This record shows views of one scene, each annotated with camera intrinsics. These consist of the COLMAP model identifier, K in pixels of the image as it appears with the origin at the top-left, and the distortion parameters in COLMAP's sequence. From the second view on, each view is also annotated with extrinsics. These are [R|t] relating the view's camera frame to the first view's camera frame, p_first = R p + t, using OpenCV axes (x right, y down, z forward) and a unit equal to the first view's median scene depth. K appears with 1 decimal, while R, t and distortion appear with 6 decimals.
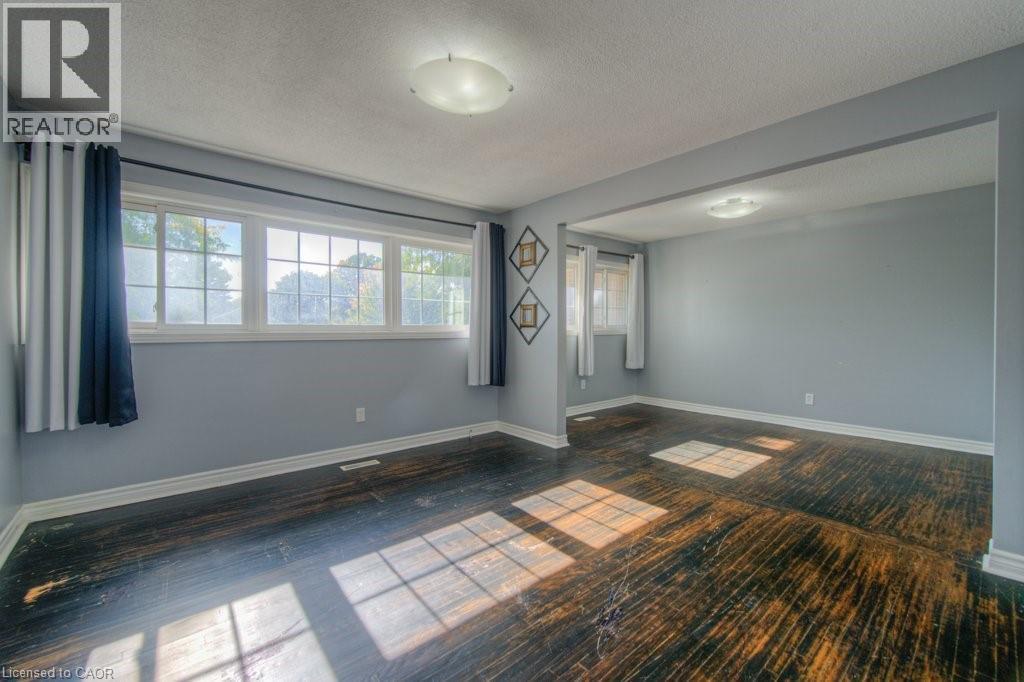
lens RADIAL K [[413.3, 0, 512.8], [0, 413.3, 331.6], [0, 0, 1]] dist [-0.000626, -0.000181]
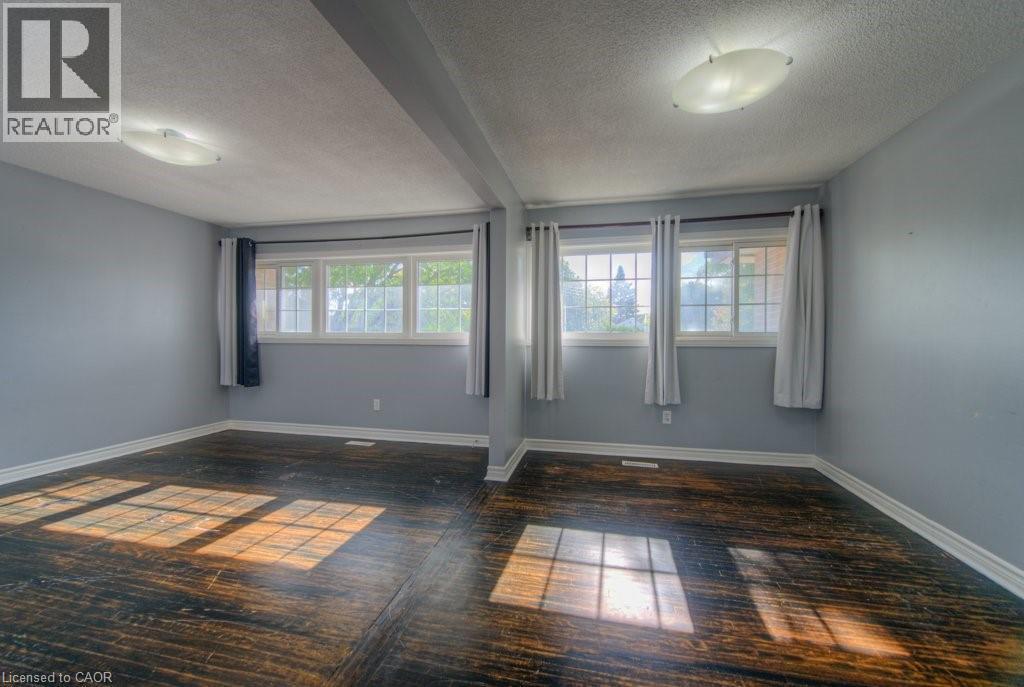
lens RADIAL K [[396.9, 0, 512.0], [0, 396.9, 343.5], [0, 0, 1]] dist [-0.007055, 0.000064]
pose [[0.613981, 0.013488, -0.789206, 1.084962], [-0.011957, 0.999898, 0.007786, 0.003738], [0.789231, 0.004656, 0.614079, 0.780774]]
